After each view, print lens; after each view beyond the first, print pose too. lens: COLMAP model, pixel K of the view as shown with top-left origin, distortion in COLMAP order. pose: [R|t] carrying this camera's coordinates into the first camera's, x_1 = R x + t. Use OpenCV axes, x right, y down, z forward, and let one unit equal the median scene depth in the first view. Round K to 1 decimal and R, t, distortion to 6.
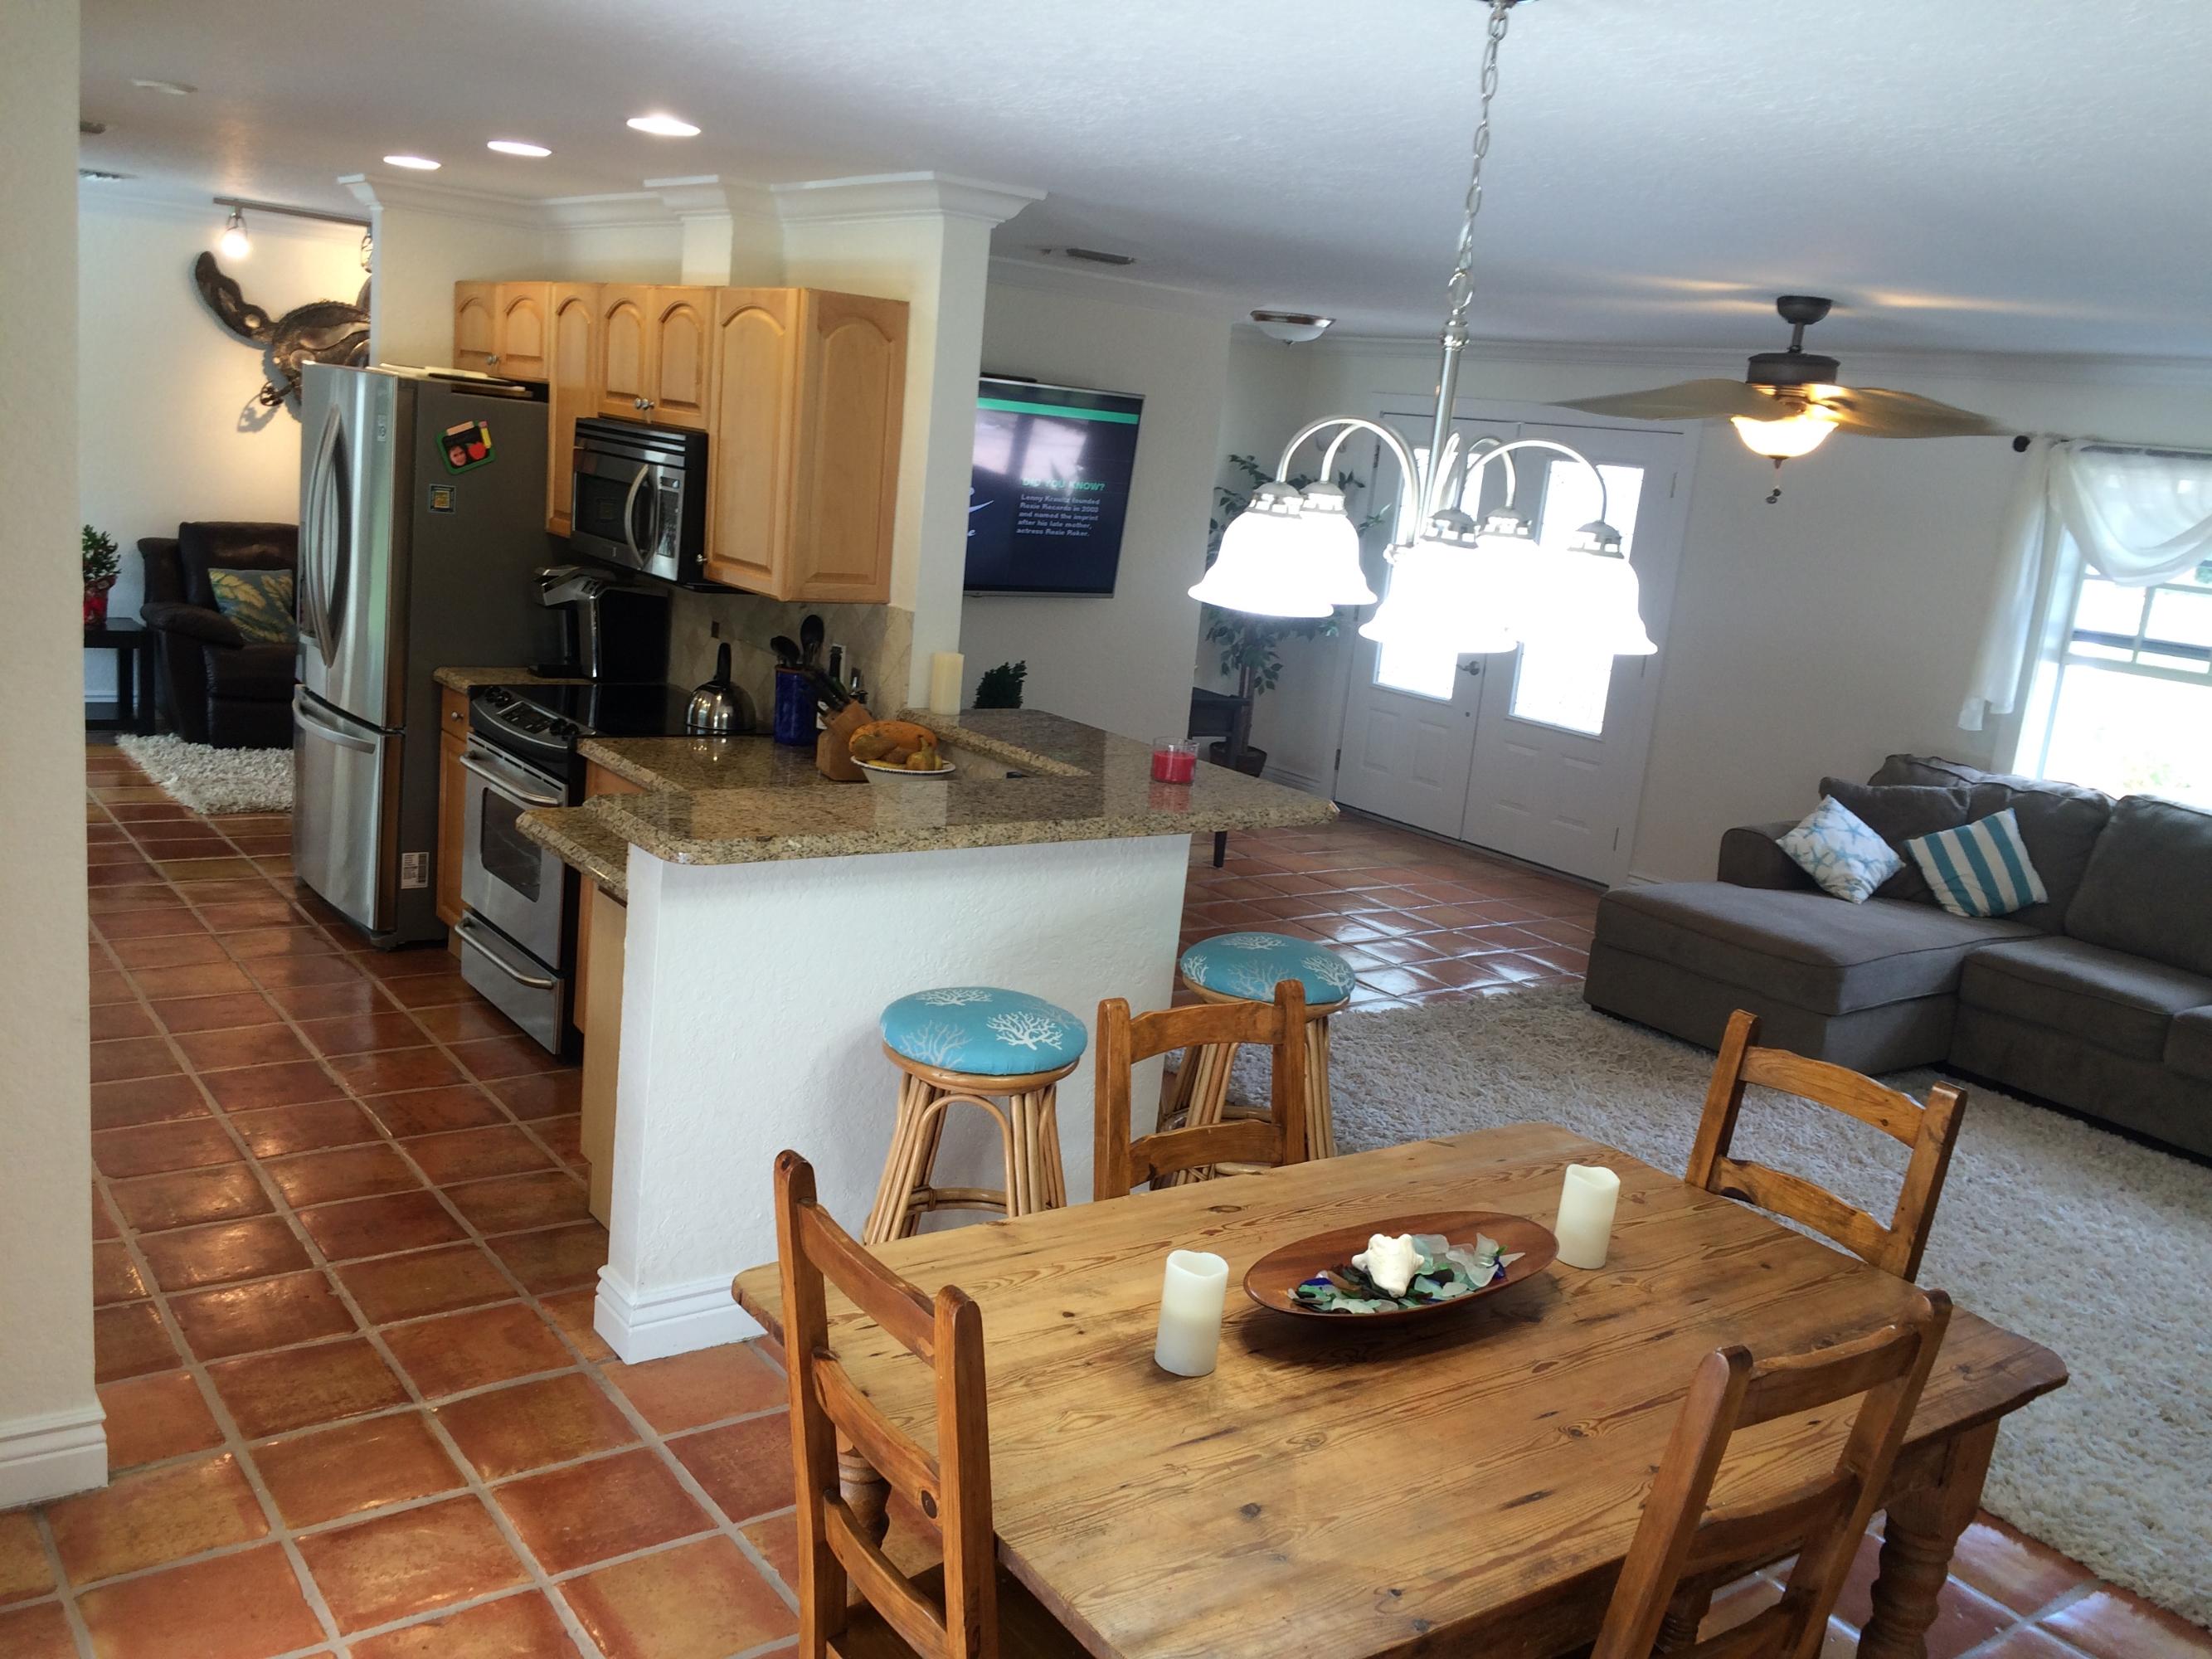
lens RADIAL K [[1883.6, 0, 1110.2], [0, 1883.6, 830.6], [0, 0, 1]] dist [0.076441, -0.119430]
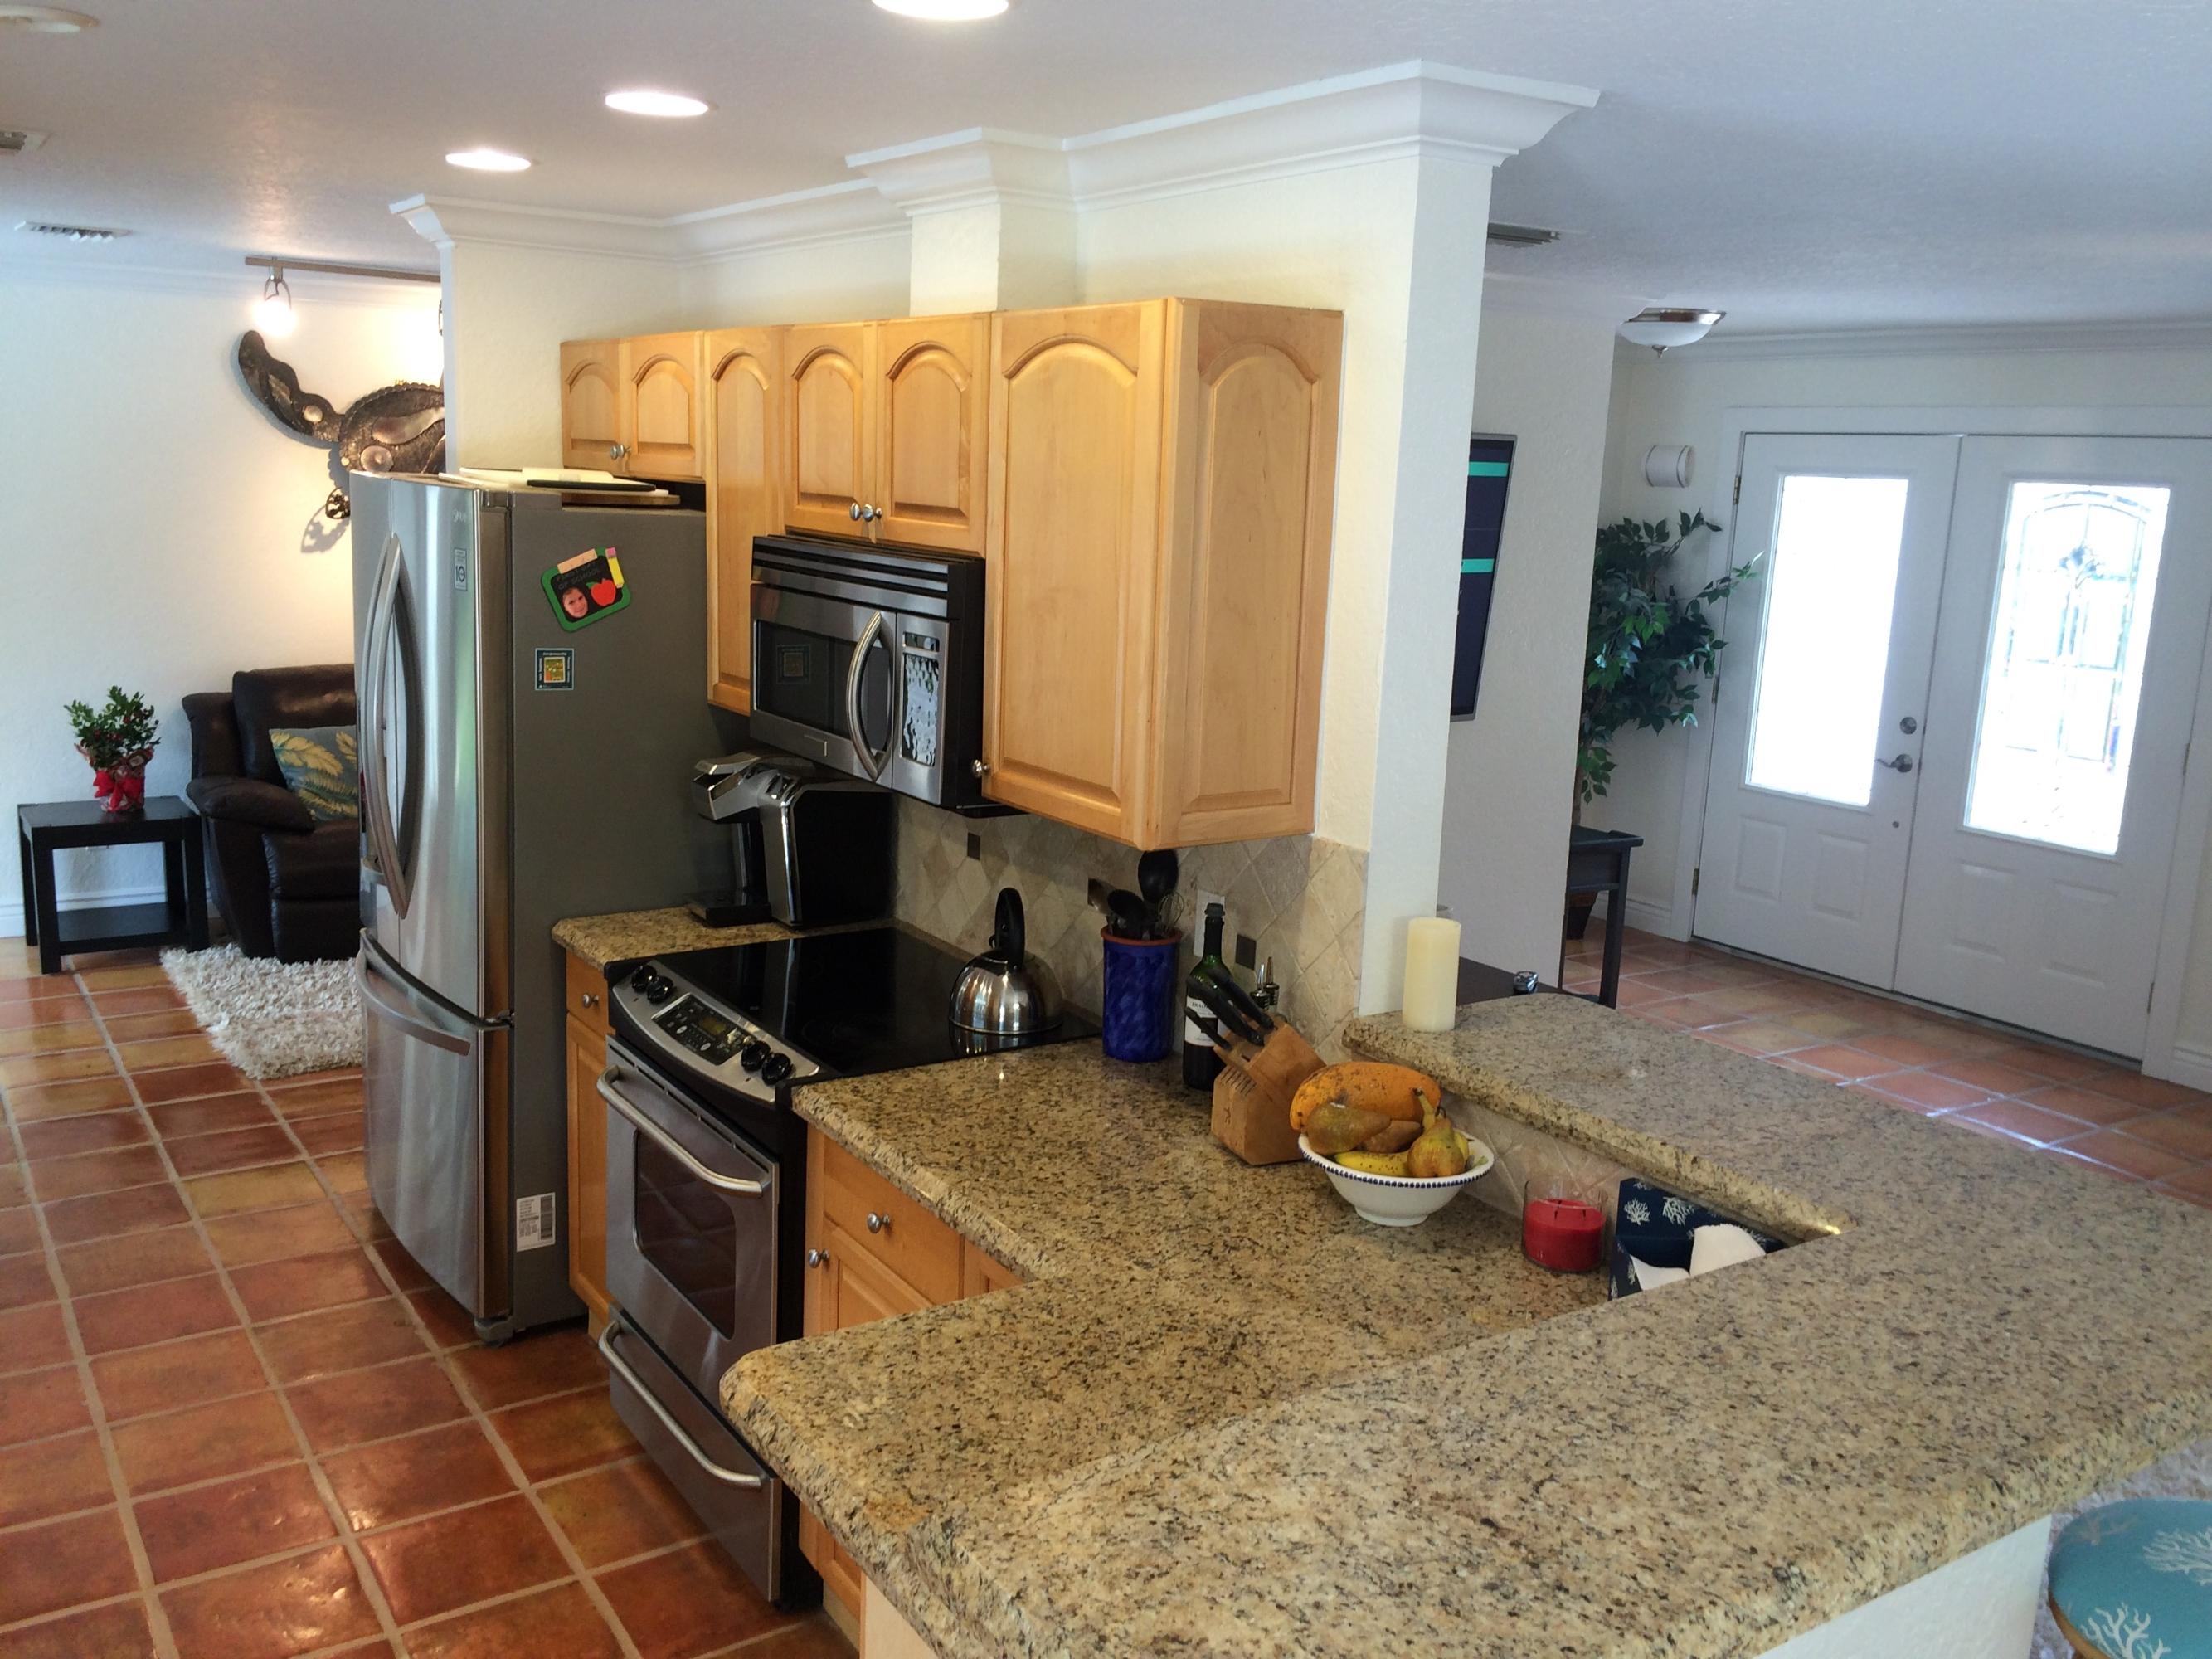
lens RADIAL K [[1908.4, 0, 1093.4], [0, 1908.4, 825.5], [0, 0, 1]] dist [0.087116, -0.129709]
pose [[0.996223, -0.049943, -0.071025, -0.119428], [0.048306, 0.998530, -0.024589, -0.093553], [0.072149, 0.021065, 0.997171, 0.346224]]
